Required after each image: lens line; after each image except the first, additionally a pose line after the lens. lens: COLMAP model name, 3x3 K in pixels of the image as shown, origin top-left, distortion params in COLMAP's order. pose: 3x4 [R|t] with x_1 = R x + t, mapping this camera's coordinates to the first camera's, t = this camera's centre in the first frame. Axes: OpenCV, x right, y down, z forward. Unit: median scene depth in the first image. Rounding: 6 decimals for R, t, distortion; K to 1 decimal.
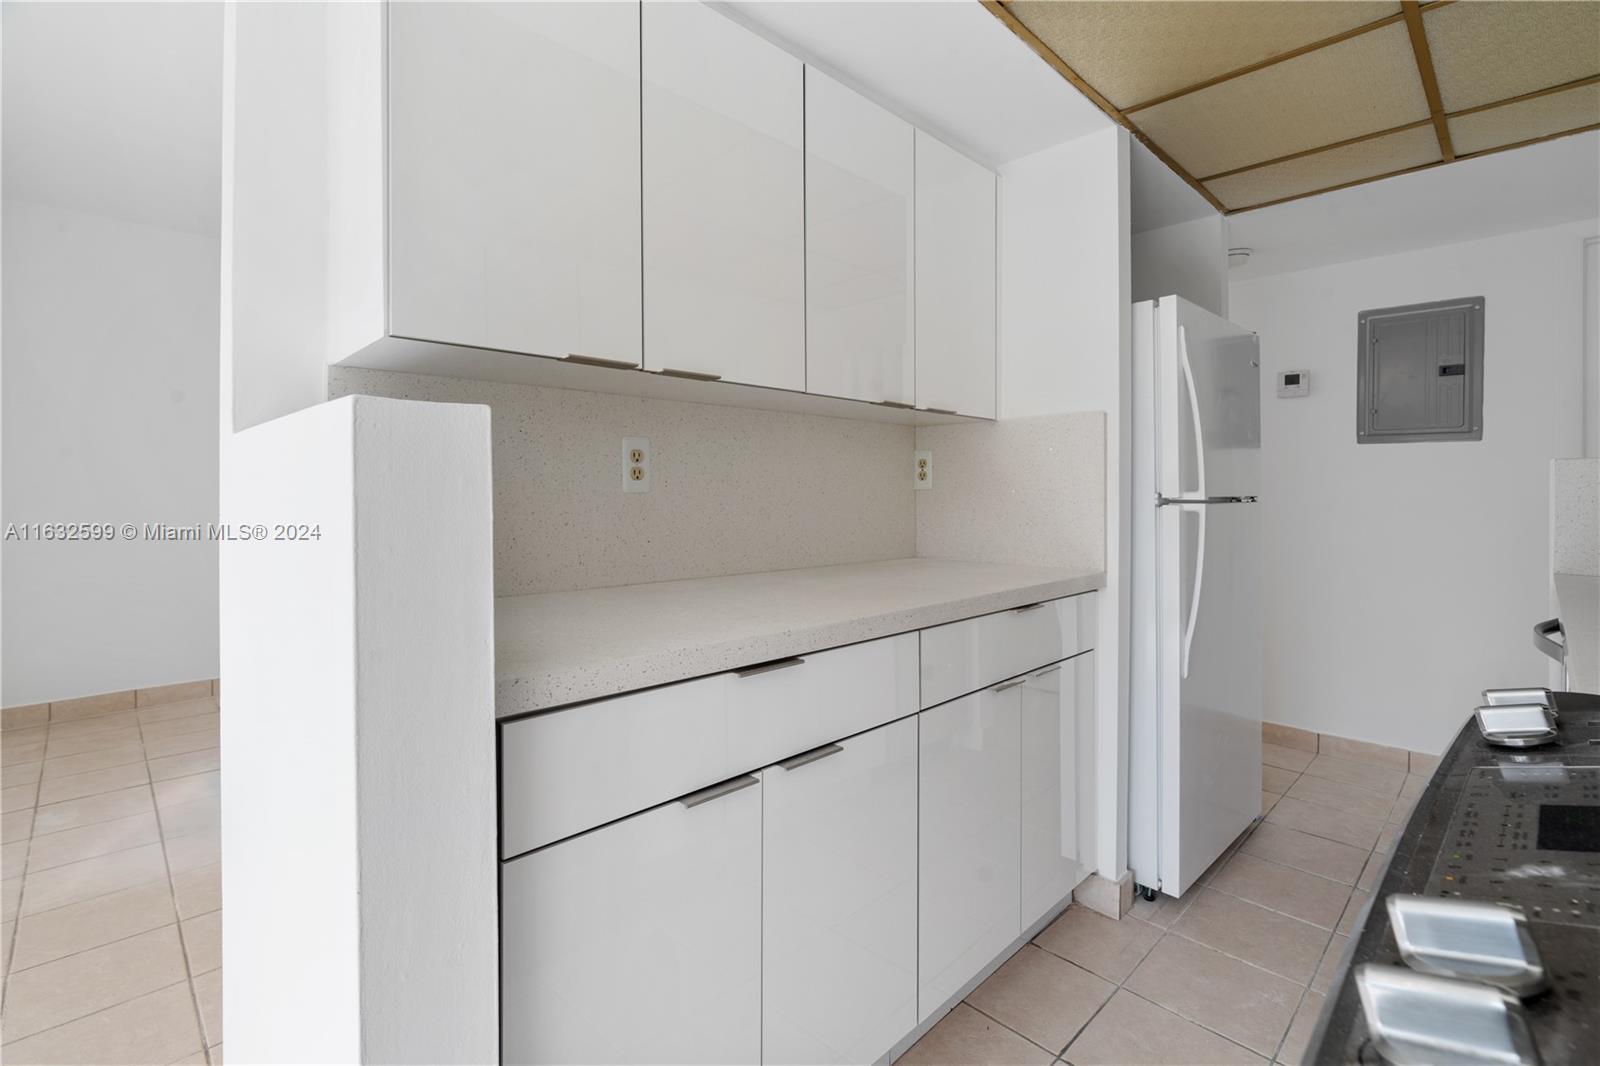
lens RADIAL K [[726.6, 0, 805.9], [0, 726.6, 491.1], [0, 0, 1]] dist [-0.012809, 0.003649]
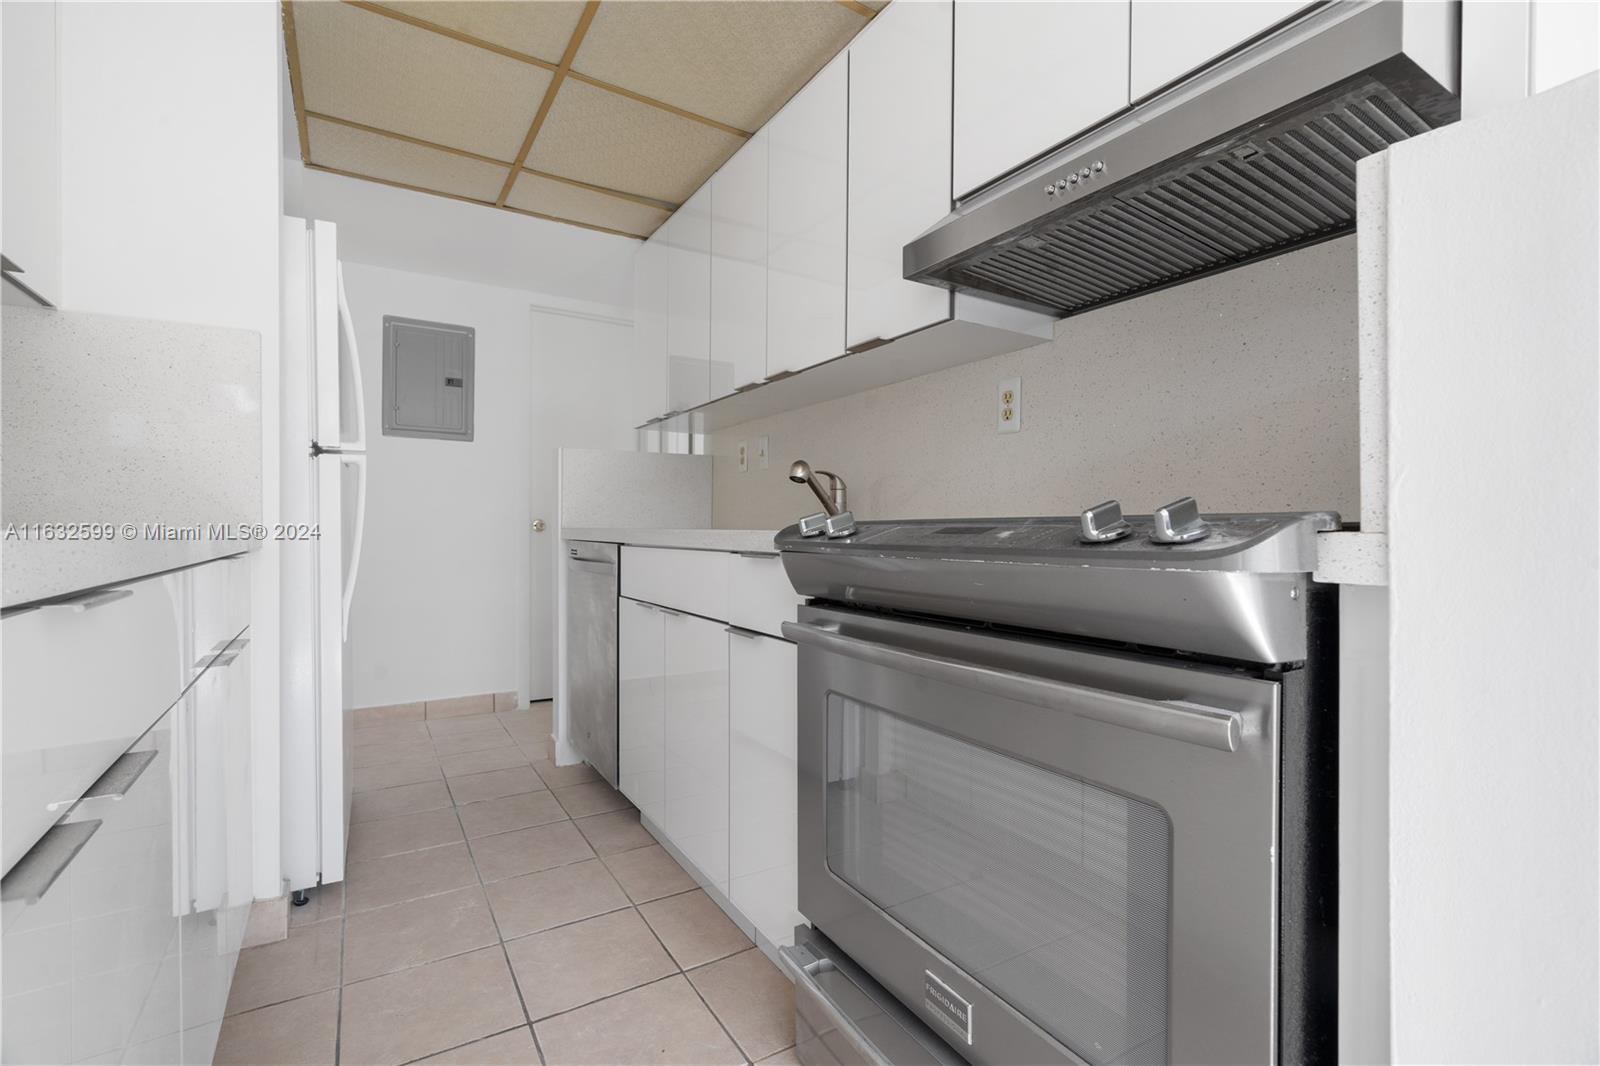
lens RADIAL K [[726.6, 0, 787.6], [0, 726.6, 538.3], [0, 0, 1]] dist [-0.012809, 0.003649]
pose [[0.235421, -0.014383, 0.971787, -0.240605], [-0.004177, 0.999866, 0.015810, 0.106663], [-0.971885, -0.007781, 0.235329, 0.228596]]
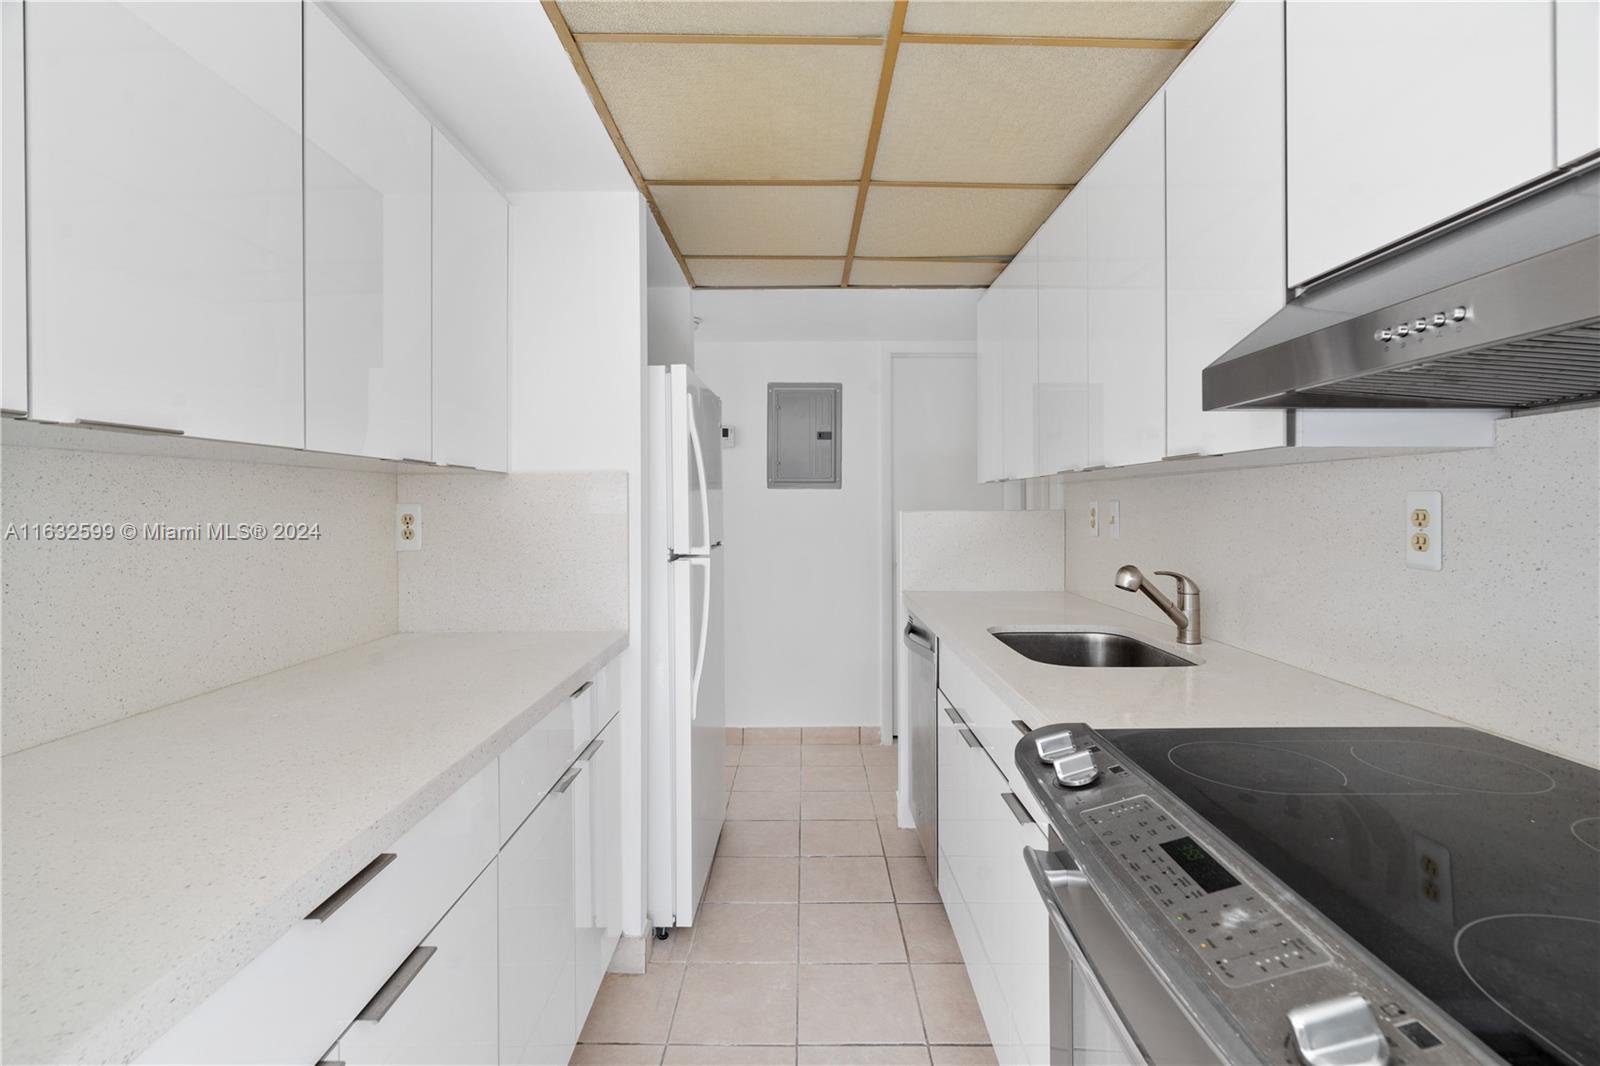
lens RADIAL K [[726.6, 0, 797.8], [0, 726.6, 495.3], [0, 0, 1]] dist [-0.012809, 0.003649]
pose [[0.707025, 0.000851, 0.707188, -0.131668], [0.007405, 0.999936, -0.008607, -0.065765], [-0.707150, 0.011322, 0.706973, 0.120262]]
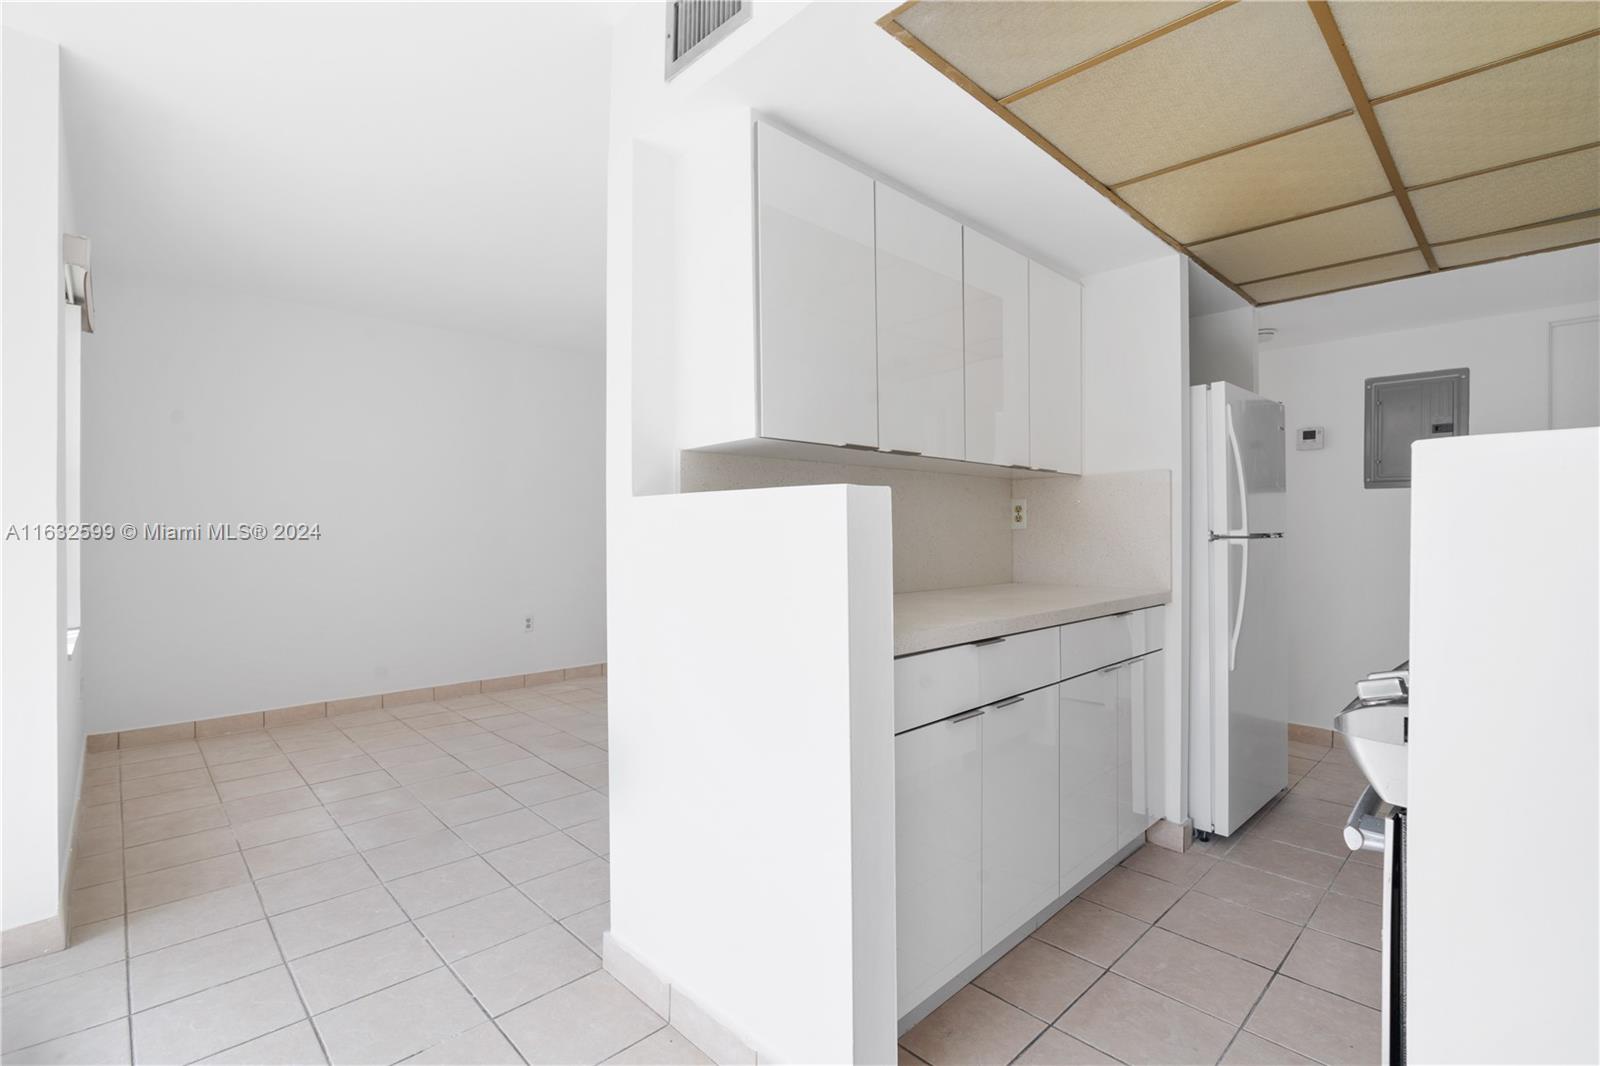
lens RADIAL K [[726.6, 0, 801.1], [0, 726.6, 532.6], [0, 0, 1]] dist [-0.012809, 0.003649]
pose [[0.999889, -0.005611, -0.013818, -0.242785], [0.005657, 0.999979, 0.003316, -0.003027], [0.013800, -0.003394, 0.999899, -0.330376]]
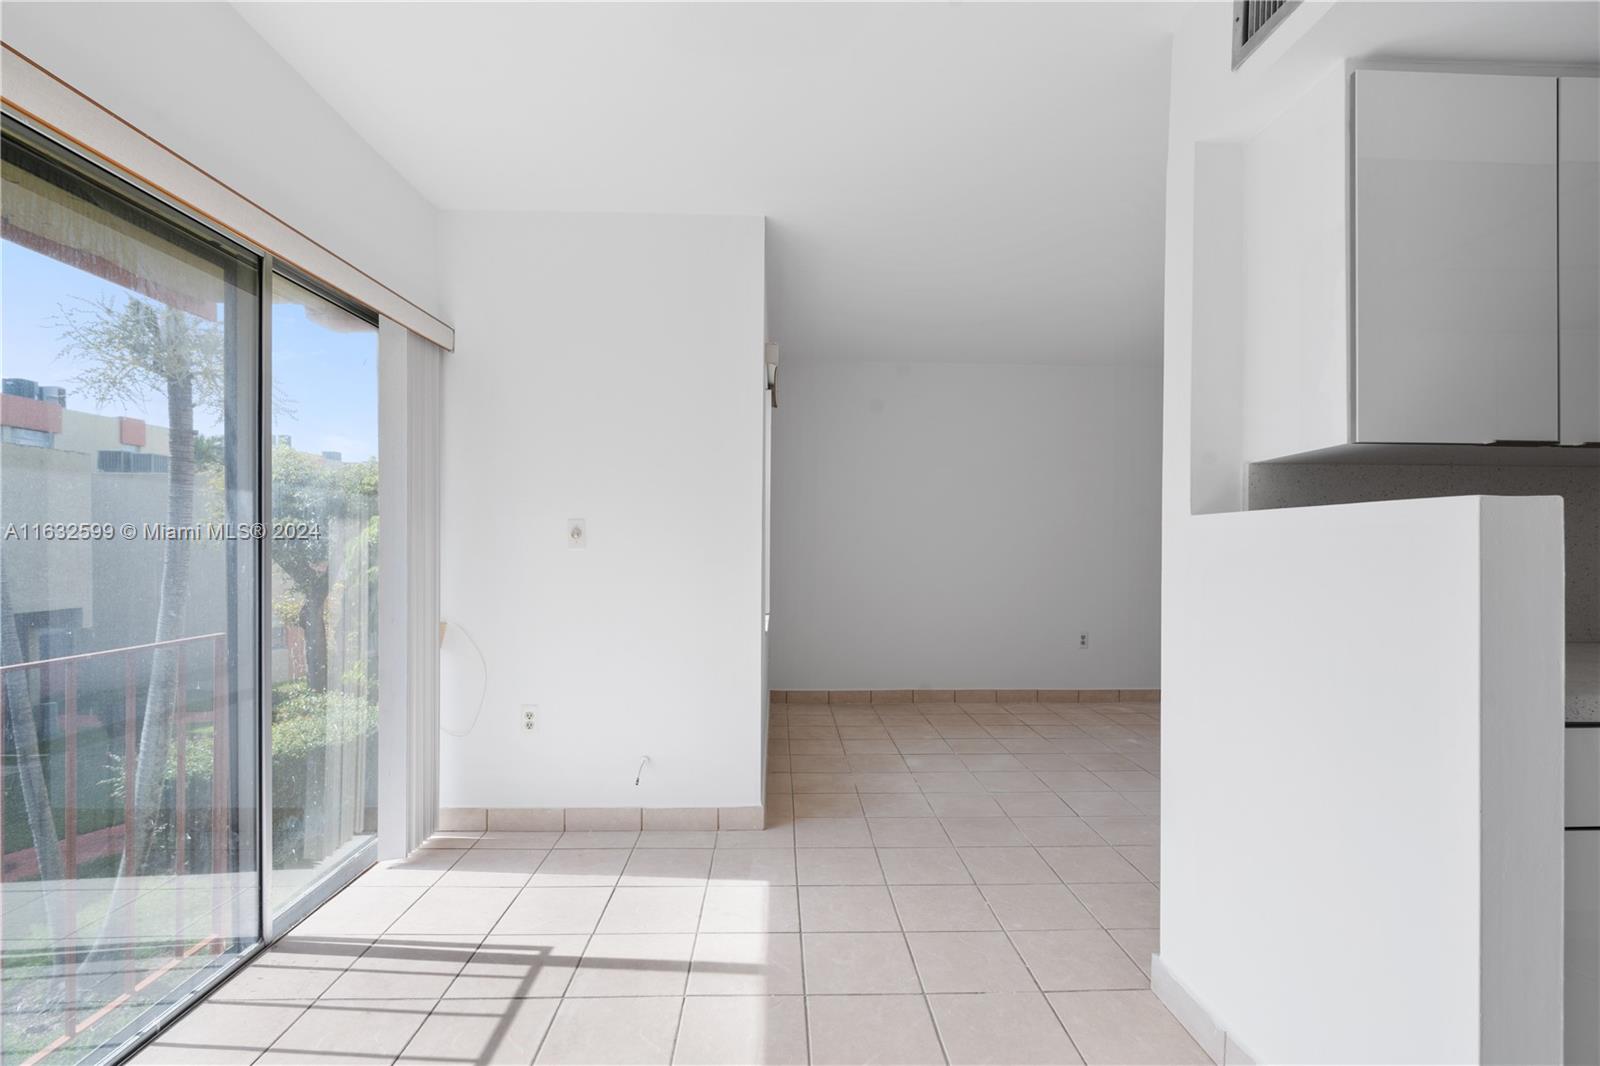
lens RADIAL K [[726.6, 0, 802.0], [0, 726.6, 551.0], [0, 0, 1]] dist [-0.012809, 0.003649]
pose [[0.734921, 0.004536, -0.678138, -0.218305], [-0.003518, 0.999990, 0.002877, -0.003717], [0.678144, 0.000271, 0.734929, -0.386167]]
